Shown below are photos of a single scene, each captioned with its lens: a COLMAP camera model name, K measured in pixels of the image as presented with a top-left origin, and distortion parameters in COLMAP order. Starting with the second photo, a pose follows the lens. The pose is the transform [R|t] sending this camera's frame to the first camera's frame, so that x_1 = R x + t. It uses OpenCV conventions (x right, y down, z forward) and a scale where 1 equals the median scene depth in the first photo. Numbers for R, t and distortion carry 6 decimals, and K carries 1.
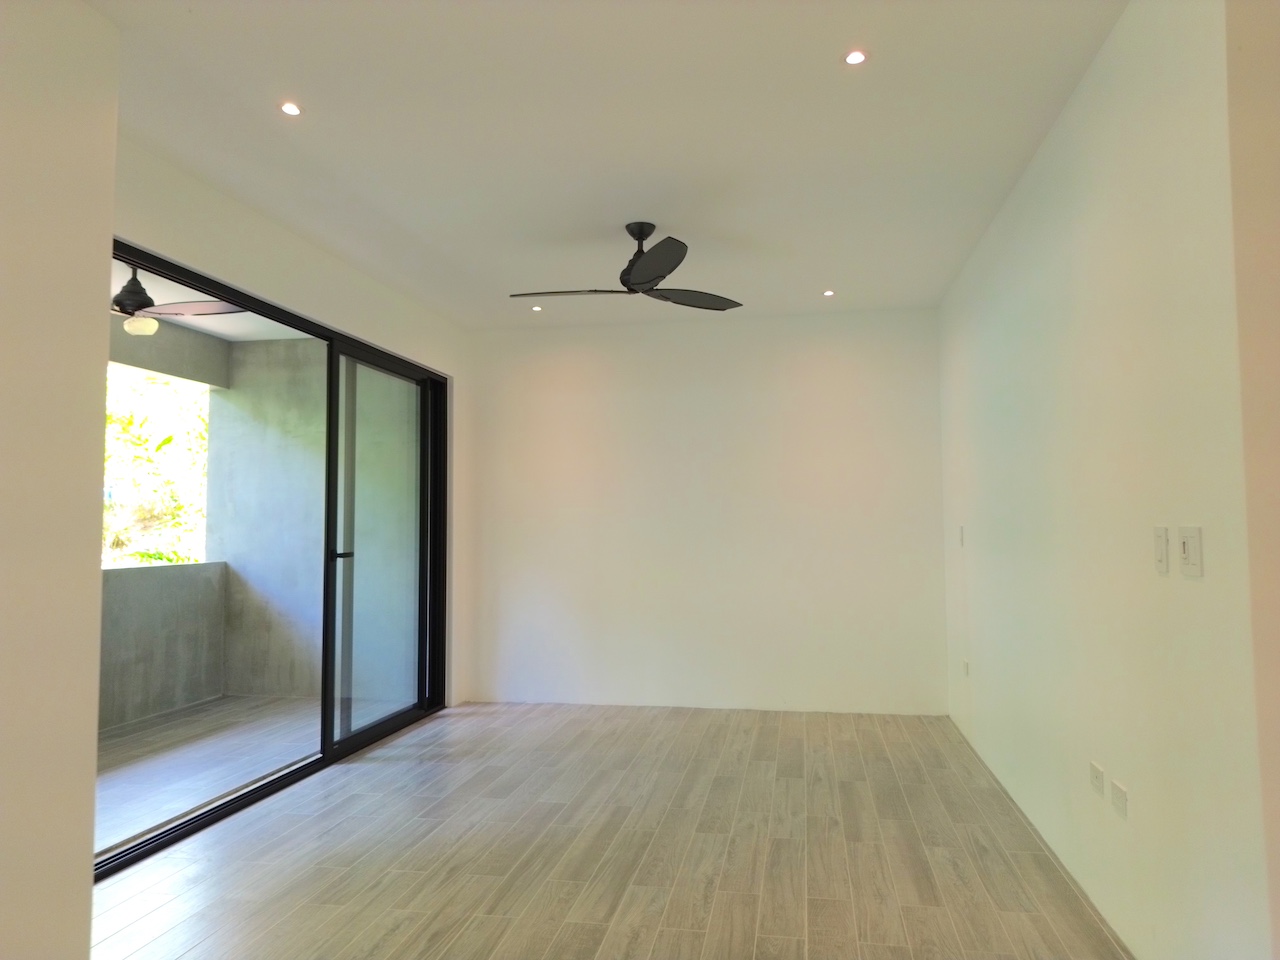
lens RADIAL K [[904.9, 0, 640.5], [0, 904.9, 480.5], [0, 0, 1]] dist [0.041000, -0.031207]
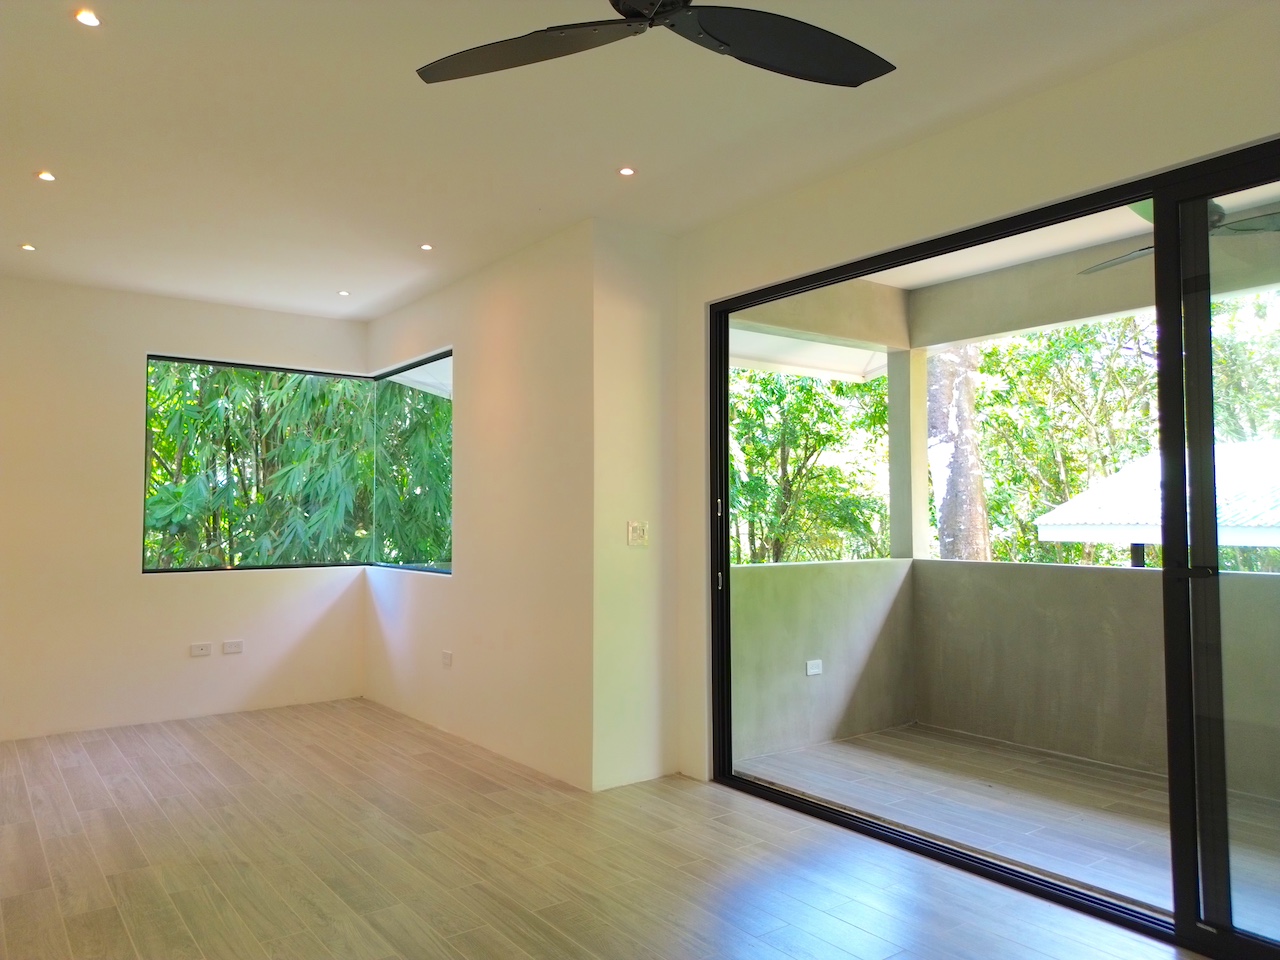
lens RADIAL K [[904.9, 0, 640.6], [0, 904.9, 476.0], [0, 0, 1]] dist [0.041000, -0.031207]
pose [[-0.676400, -0.024776, -0.736117, 0.483839], [0.041925, 0.996518, -0.072064, 0.078503], [0.735340, -0.079606, -0.673007, 1.829439]]
